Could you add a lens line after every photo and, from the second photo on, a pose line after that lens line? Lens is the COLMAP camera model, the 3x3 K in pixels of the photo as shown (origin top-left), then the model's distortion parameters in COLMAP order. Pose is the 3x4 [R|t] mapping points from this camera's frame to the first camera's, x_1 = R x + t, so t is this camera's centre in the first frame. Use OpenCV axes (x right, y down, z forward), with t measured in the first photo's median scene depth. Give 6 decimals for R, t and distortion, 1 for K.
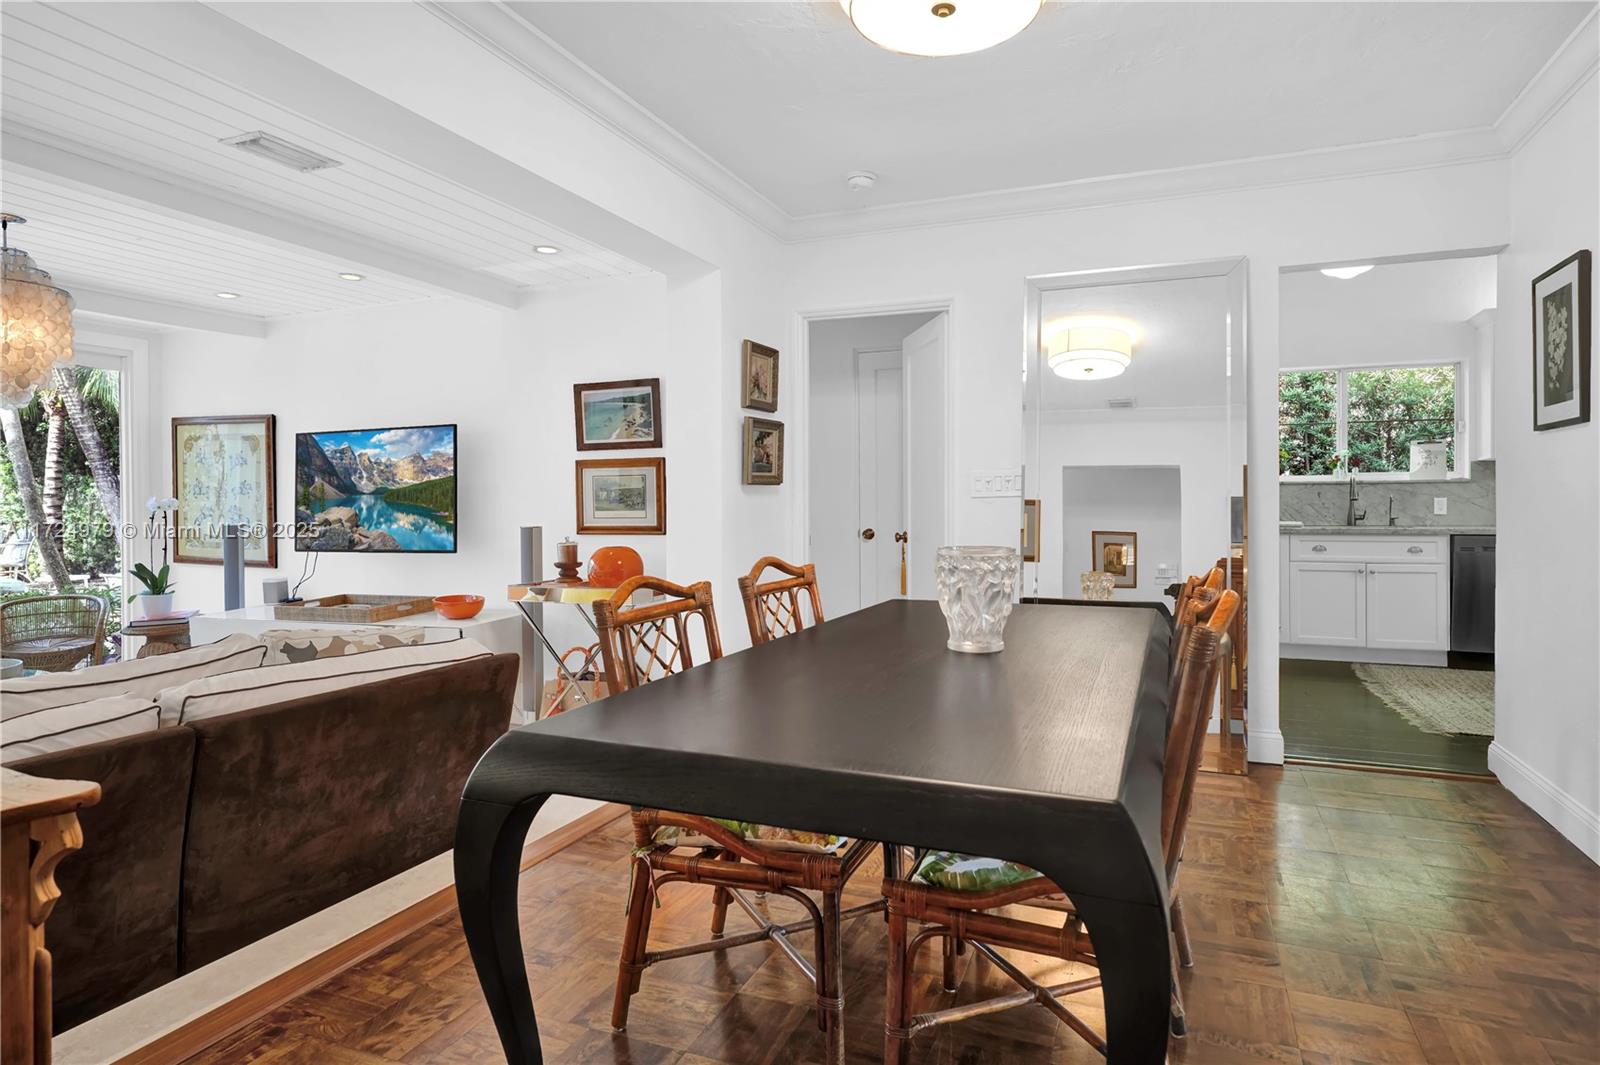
lens RADIAL K [[896.8, 0, 804.1], [0, 896.8, 503.3], [0, 0, 1]] dist [-0.002403, -0.003109]
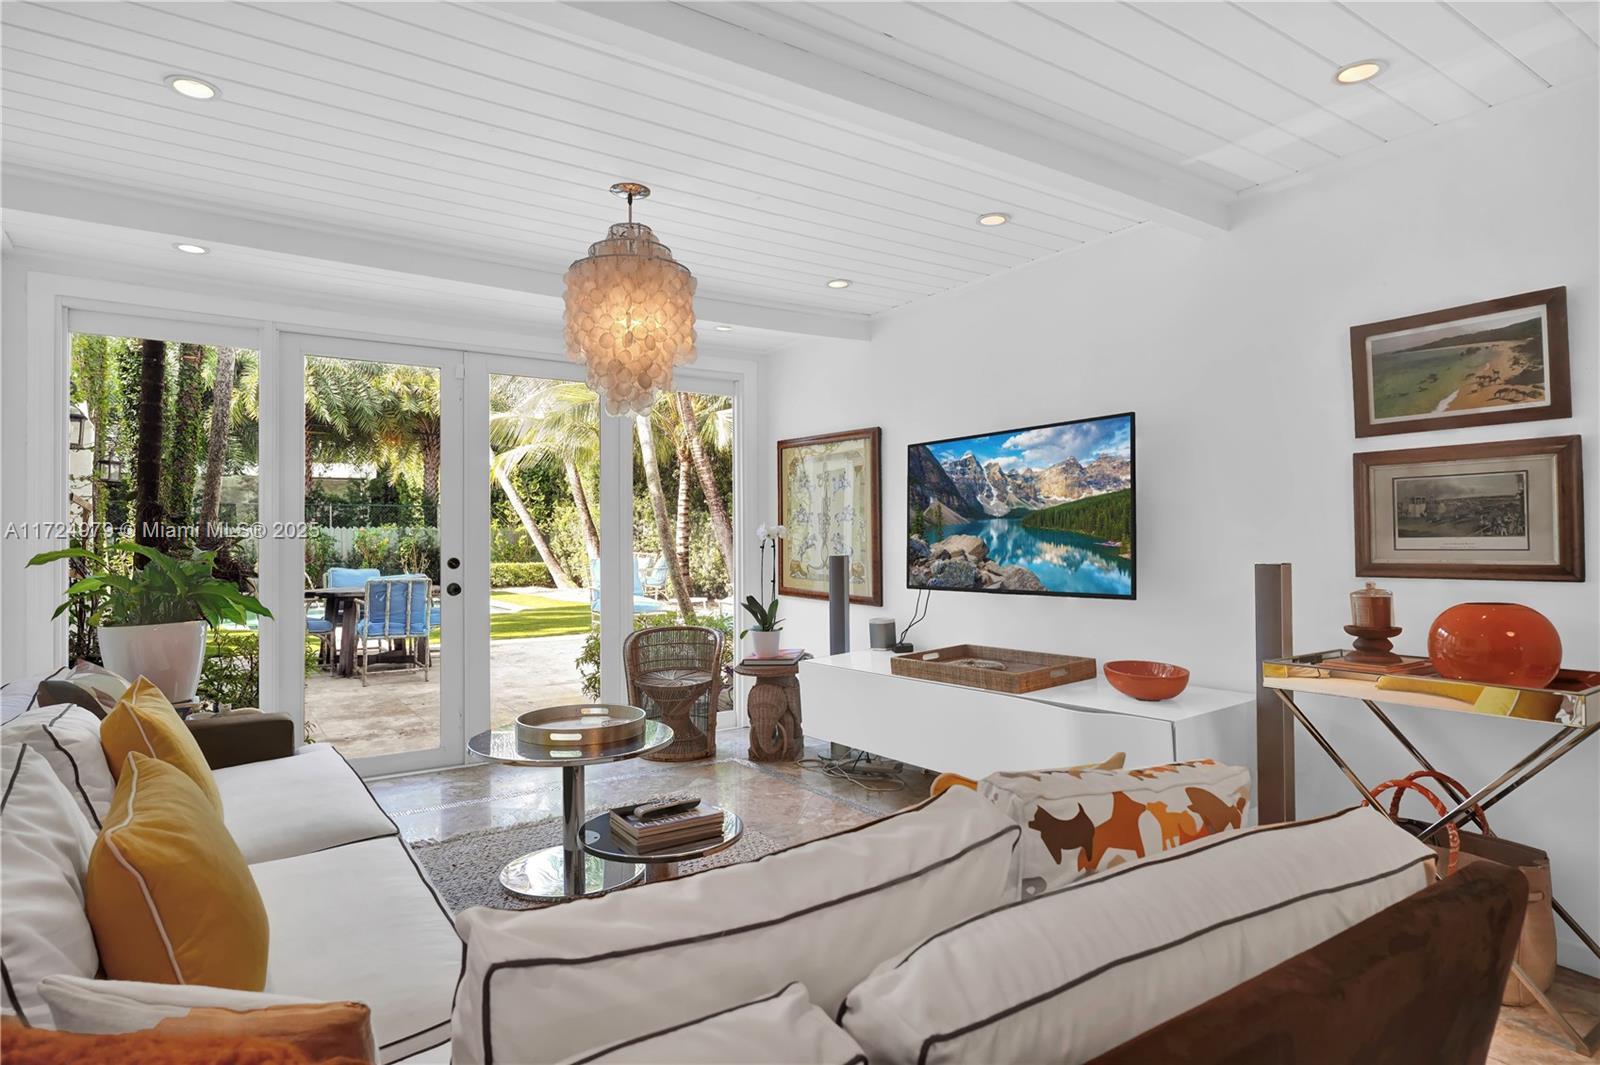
lens RADIAL K [[874.8, 0, 794.6], [0, 874.8, 520.9], [0, 0, 1]] dist [-0.123386, -0.000260]
pose [[0.839792, -0.010923, -0.542798, -0.233446], [0.001787, 0.999848, -0.017356, 0.004878], [0.542905, 0.013605, 0.839684, 0.289965]]
